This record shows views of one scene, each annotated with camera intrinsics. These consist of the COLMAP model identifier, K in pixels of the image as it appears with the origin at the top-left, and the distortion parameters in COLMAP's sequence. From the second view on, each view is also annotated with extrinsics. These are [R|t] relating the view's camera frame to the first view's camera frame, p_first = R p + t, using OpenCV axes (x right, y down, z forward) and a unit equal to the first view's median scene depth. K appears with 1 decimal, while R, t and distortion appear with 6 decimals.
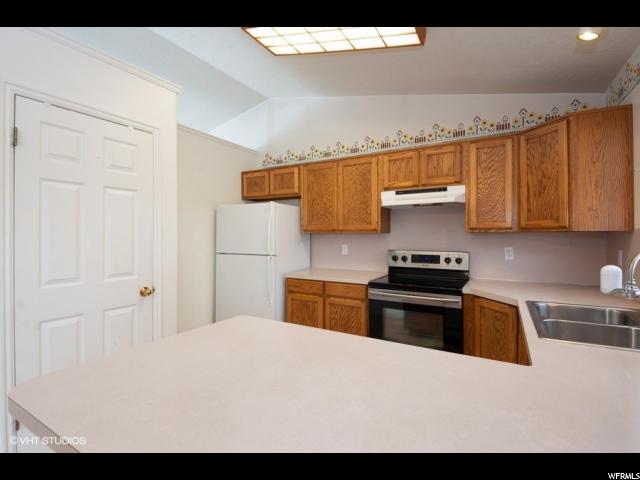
lens RADIAL K [[312.3, 0, 320.0], [0, 312.3, 240.0], [0, 0, 1]] dist [-0.000892, -0.001005]
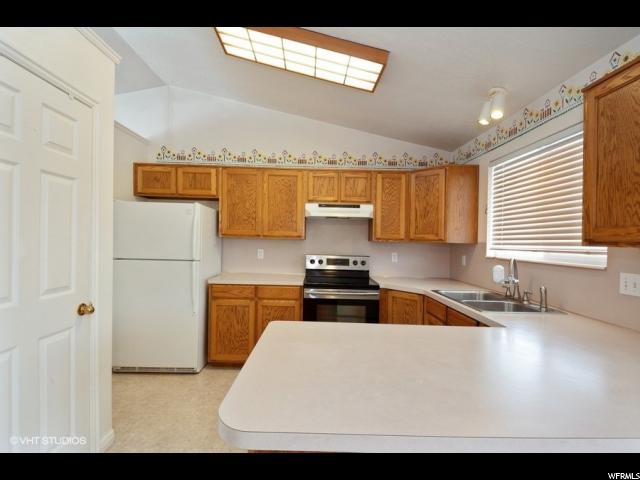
lens RADIAL K [[308.5, 0, 320.0], [0, 308.5, 240.0], [0, 0, 1]] dist [0.026653, -0.000482]
pose [[0.855653, 0.023705, 0.517007, -0.341298], [-0.018469, 0.999713, -0.015271, -0.004721], [-0.517220, 0.003518, 0.855845, 0.015216]]
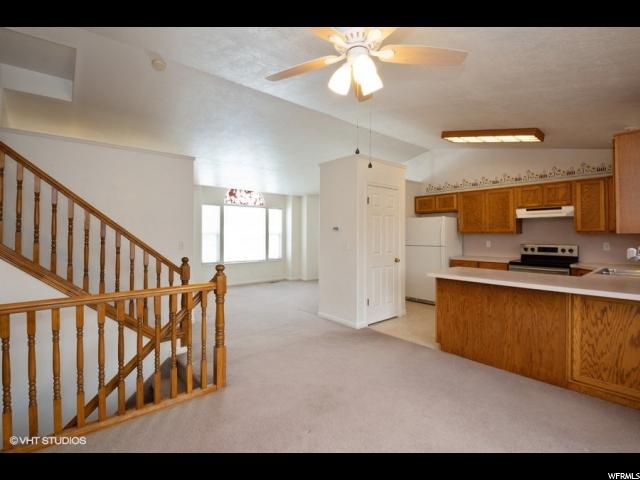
lens RADIAL K [[303.7, 0, 306.2], [0, 303.7, 235.2], [0, 0, 1]] dist [-0.001035, -0.019823]
pose [[0.931464, 0.001107, -0.363831, -0.272084], [-0.006927, 0.999868, -0.014693, 0.017120], [0.363766, 0.016206, 0.931349, -0.947252]]
